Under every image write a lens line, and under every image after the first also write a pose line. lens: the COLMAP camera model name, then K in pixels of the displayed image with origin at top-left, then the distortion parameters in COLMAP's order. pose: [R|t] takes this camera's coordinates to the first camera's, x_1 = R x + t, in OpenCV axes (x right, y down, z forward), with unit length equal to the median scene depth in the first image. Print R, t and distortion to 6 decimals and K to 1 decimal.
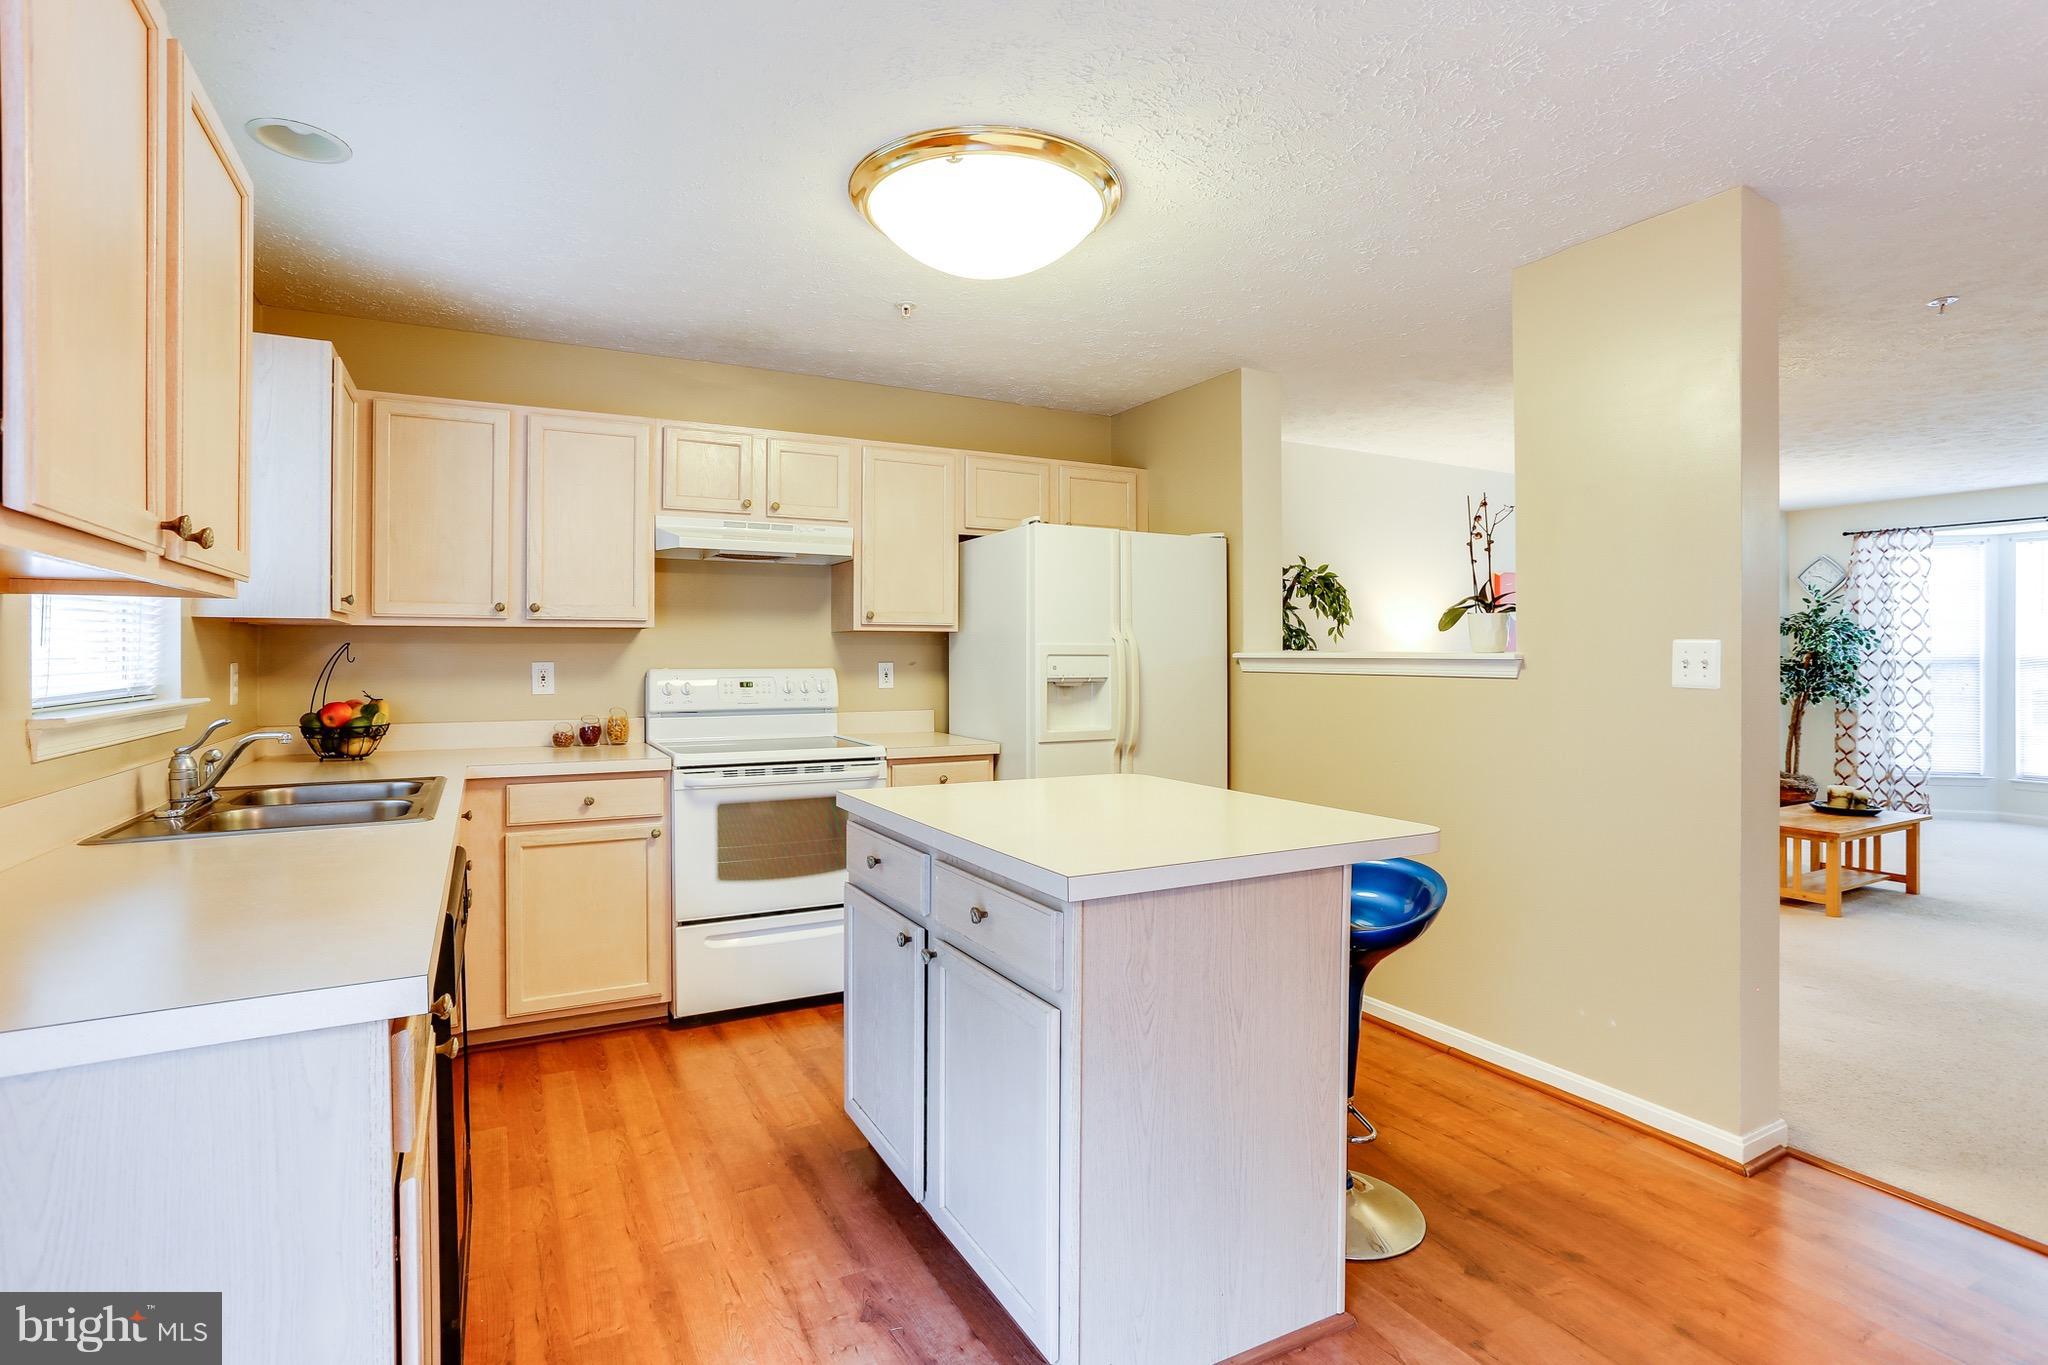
lens RADIAL K [[987.4, 0, 1000.9], [0, 987.4, 667.0], [0, 0, 1]] dist [-0.055448, 0.031986]
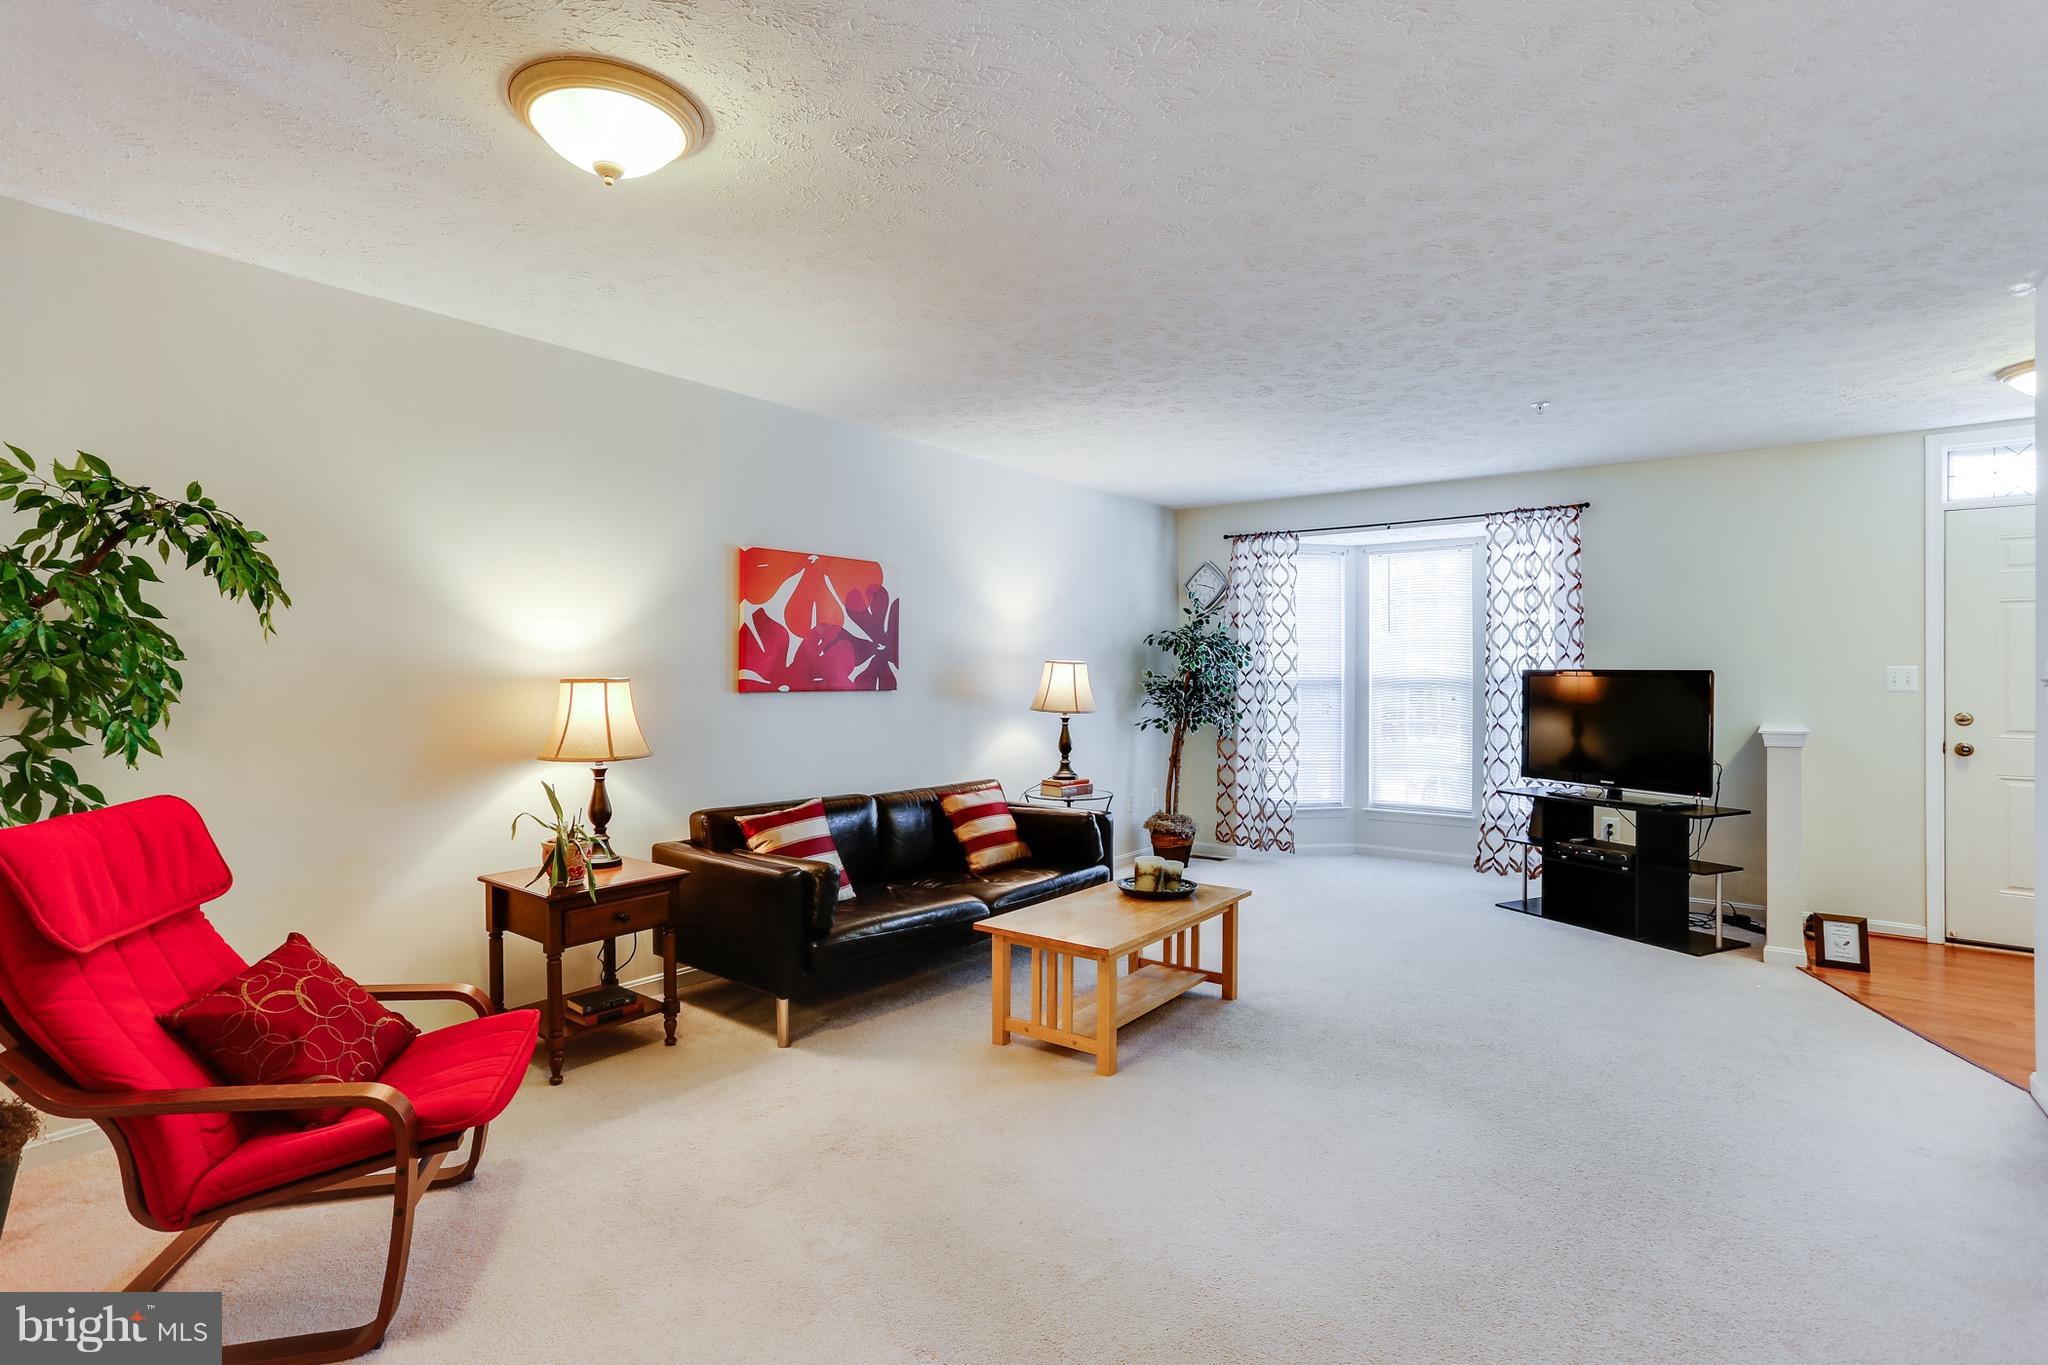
lens RADIAL K [[969.3, 0, 1024.0], [0, 969.3, 682.5], [0, 0, 1]] dist [-0.054529, 0.029207]
pose [[0.912237, 0.001525, 0.409659, 0.359389], [-0.000027, 0.999993, -0.003663, -0.002075], [-0.409662, 0.003331, 0.912231, 0.281813]]
